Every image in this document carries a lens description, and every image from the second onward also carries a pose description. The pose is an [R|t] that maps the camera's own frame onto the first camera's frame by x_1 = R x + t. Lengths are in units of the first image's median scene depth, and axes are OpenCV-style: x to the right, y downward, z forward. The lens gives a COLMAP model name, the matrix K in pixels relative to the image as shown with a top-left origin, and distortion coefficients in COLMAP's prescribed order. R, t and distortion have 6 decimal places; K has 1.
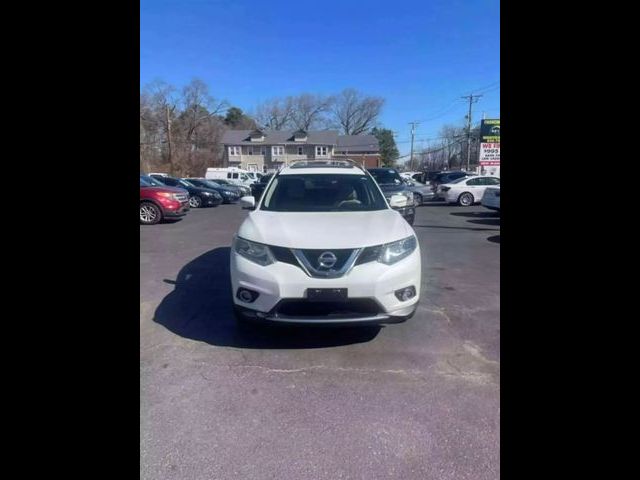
lens RADIAL K [[368.1, 0, 320.0], [0, 368.1, 240.0], [0, 0, 1]] dist [0.020544, -0.000751]
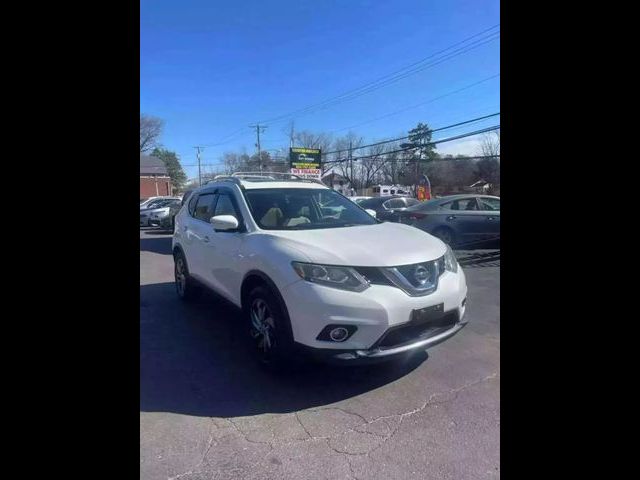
lens RADIAL K [[368.1, 0, 320.0], [0, 368.1, 240.0], [0, 0, 1]] dist [0.020544, -0.000751]
pose [[0.839418, -0.065309, 0.539548, -0.445808], [0.100262, 0.994323, -0.035630, -0.016562], [-0.534158, 0.084004, 0.841201, 0.234928]]
